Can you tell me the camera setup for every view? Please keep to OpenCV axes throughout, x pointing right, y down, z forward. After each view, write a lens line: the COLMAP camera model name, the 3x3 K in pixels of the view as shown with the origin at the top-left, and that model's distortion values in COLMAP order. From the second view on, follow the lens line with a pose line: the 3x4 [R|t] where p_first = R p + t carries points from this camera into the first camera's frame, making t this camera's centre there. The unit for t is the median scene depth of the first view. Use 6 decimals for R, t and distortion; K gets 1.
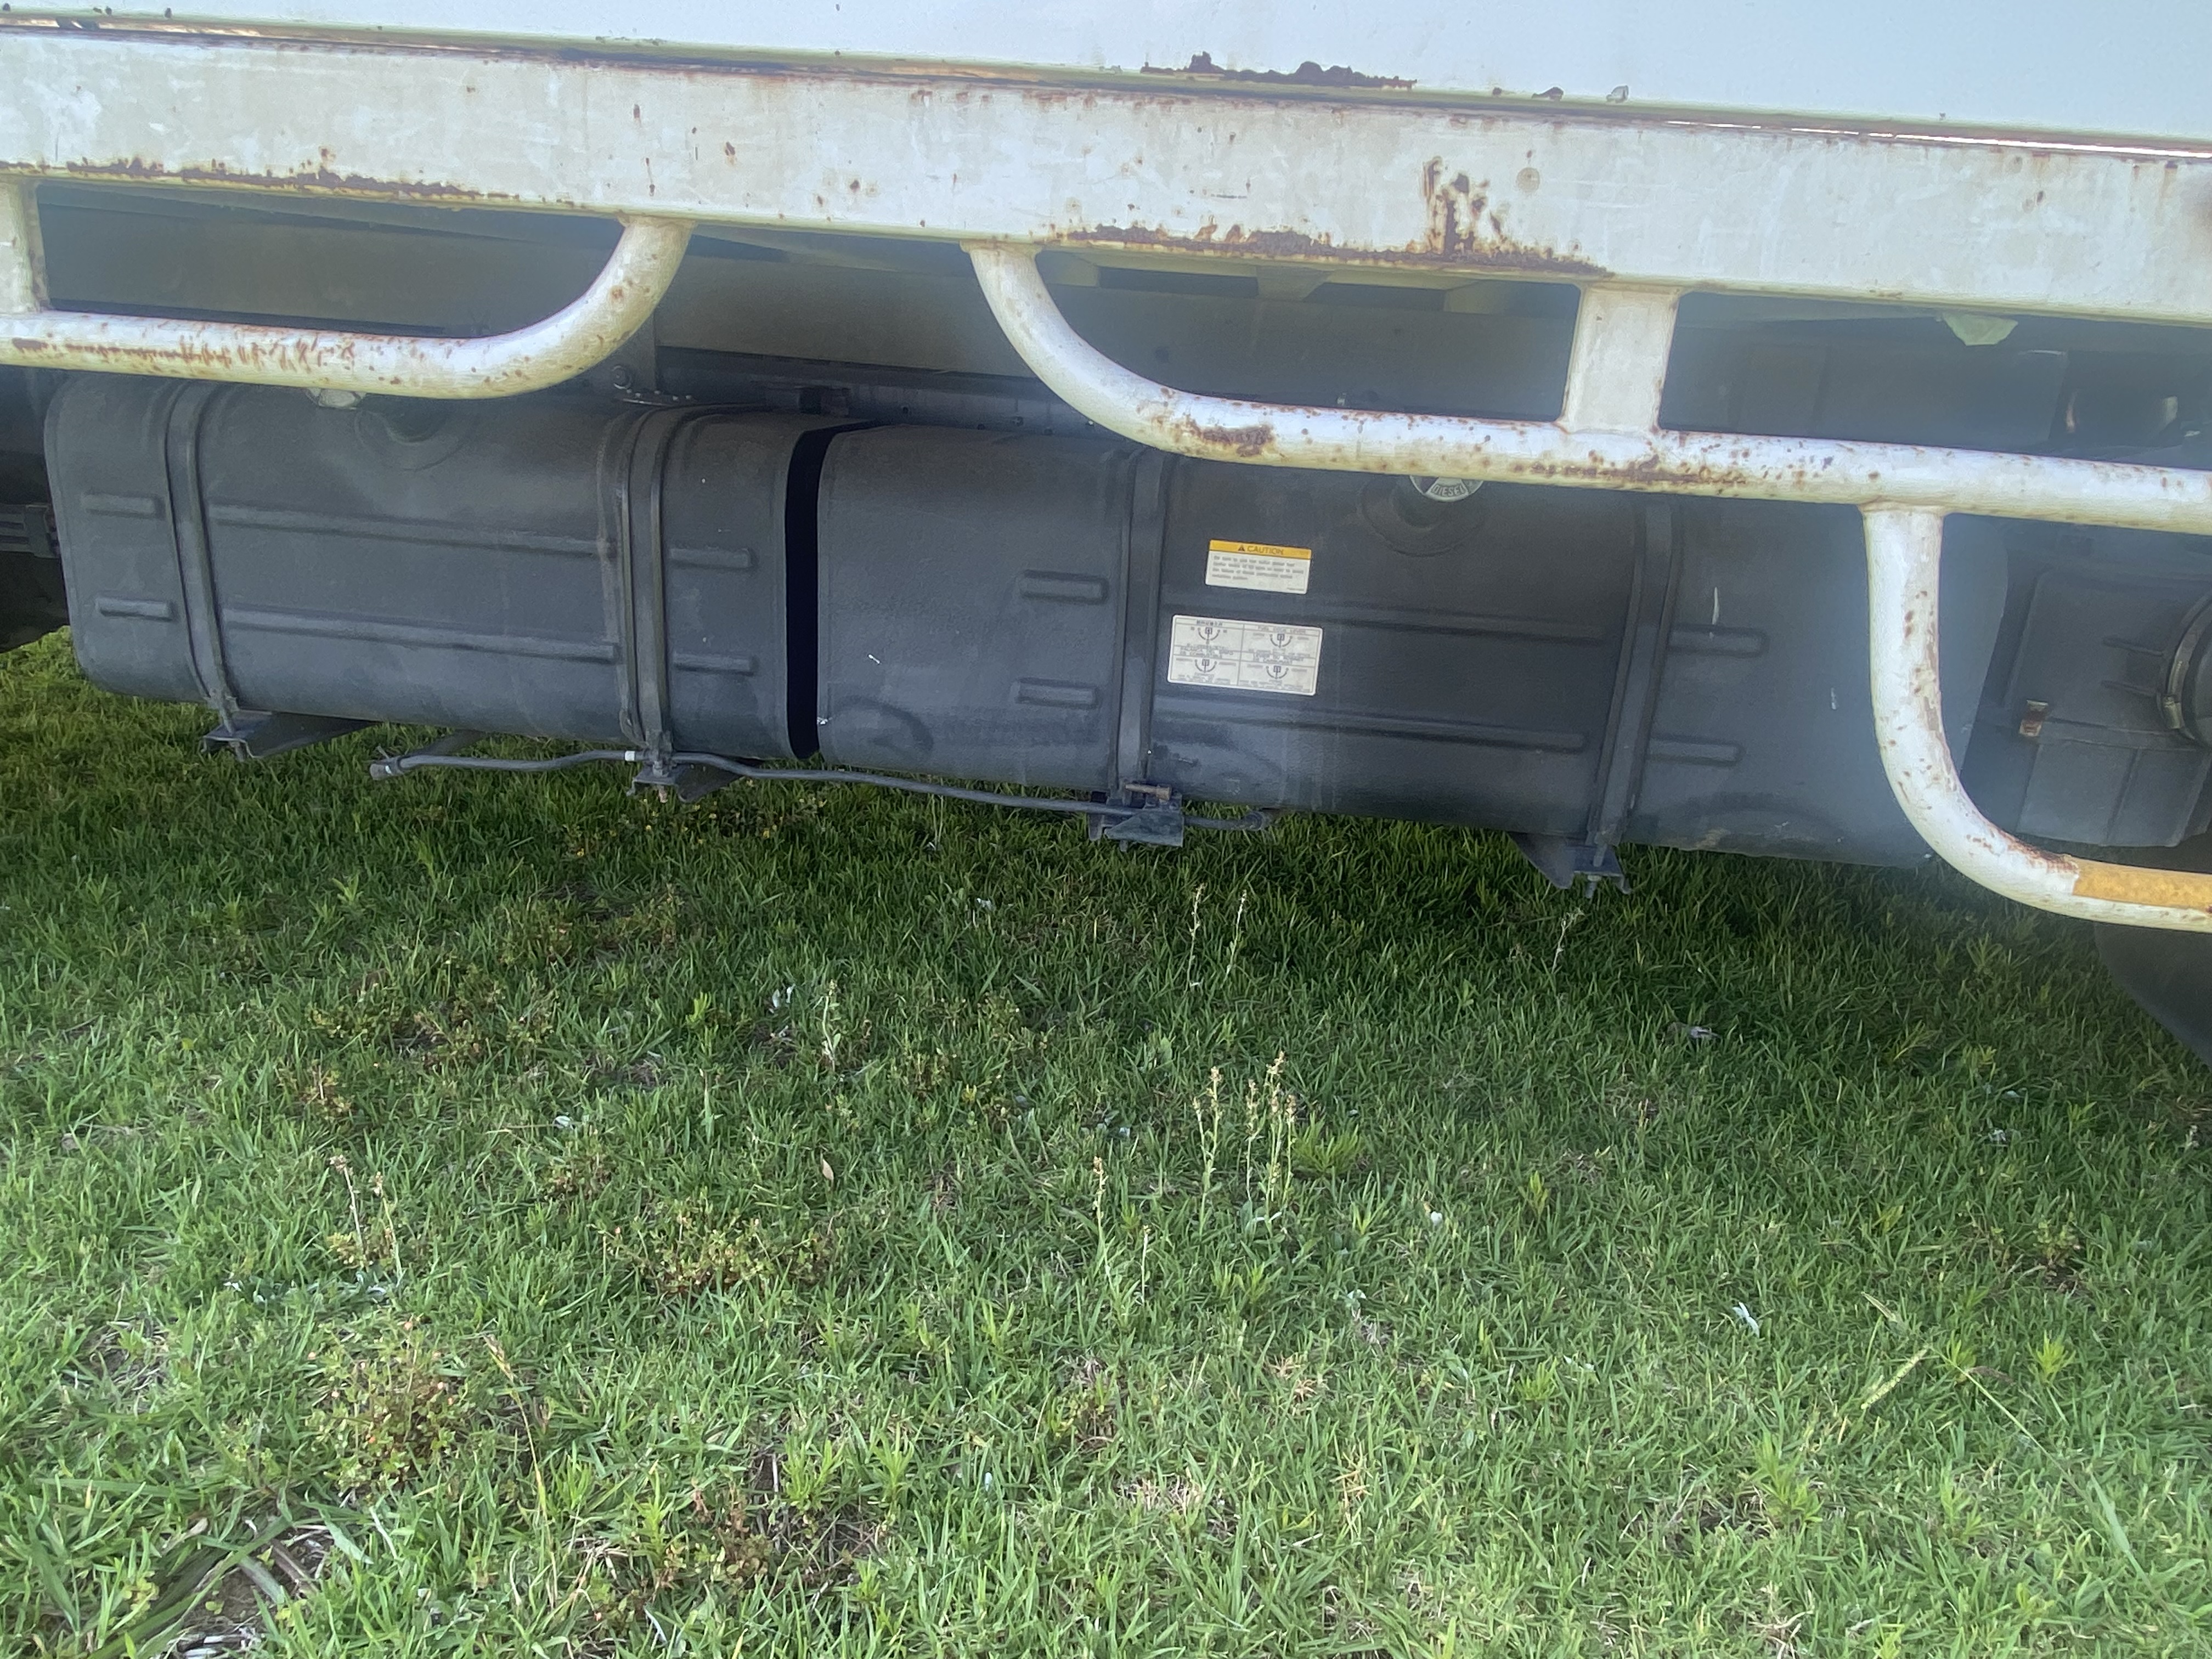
lens RADIAL K [[1415.4, 0, 1095.3], [0, 1415.4, 822.5], [0, 0, 1]] dist [0.001852, -0.000191]
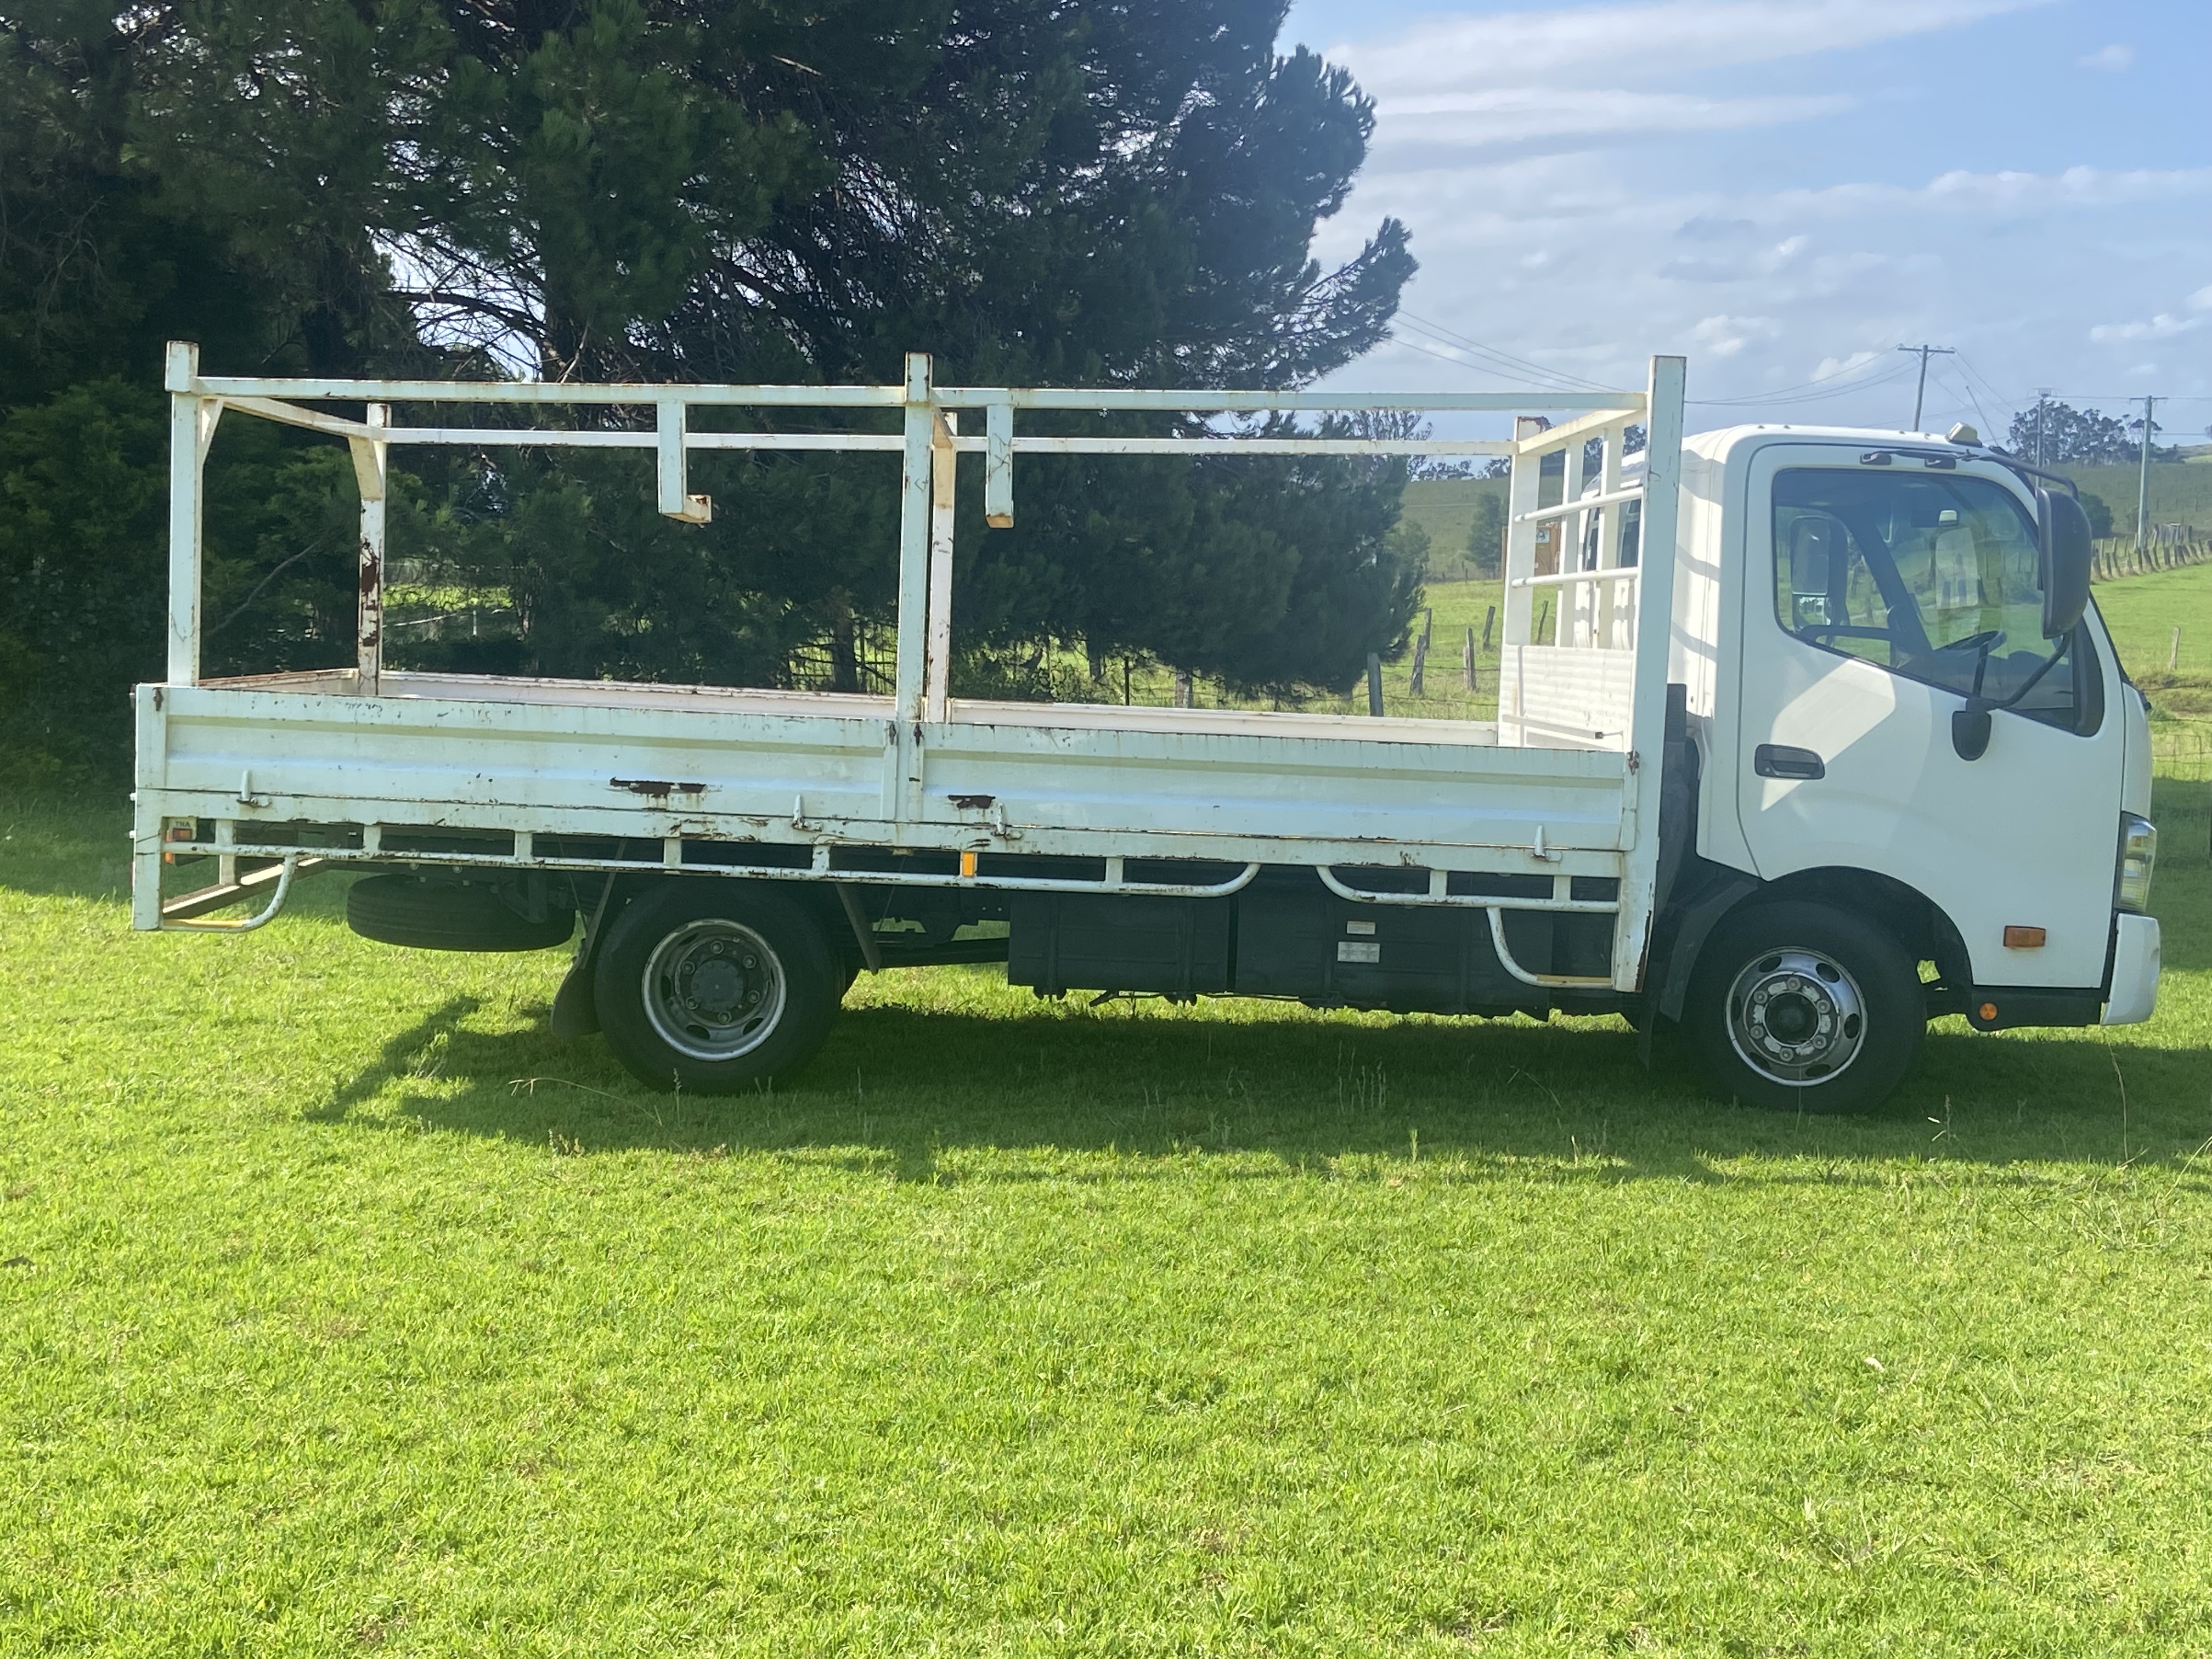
lens RADIAL K [[2783.8, 0, 1098.8], [0, 2783.8, 821.1], [0, 0, 1]] dist [0.032304, 0.000000]
pose [[0.991602, -0.033941, 0.124793, -2.104372], [0.064261, 0.966705, -0.247693, 1.881234], [-0.112231, 0.253632, 0.960768, -8.603330]]
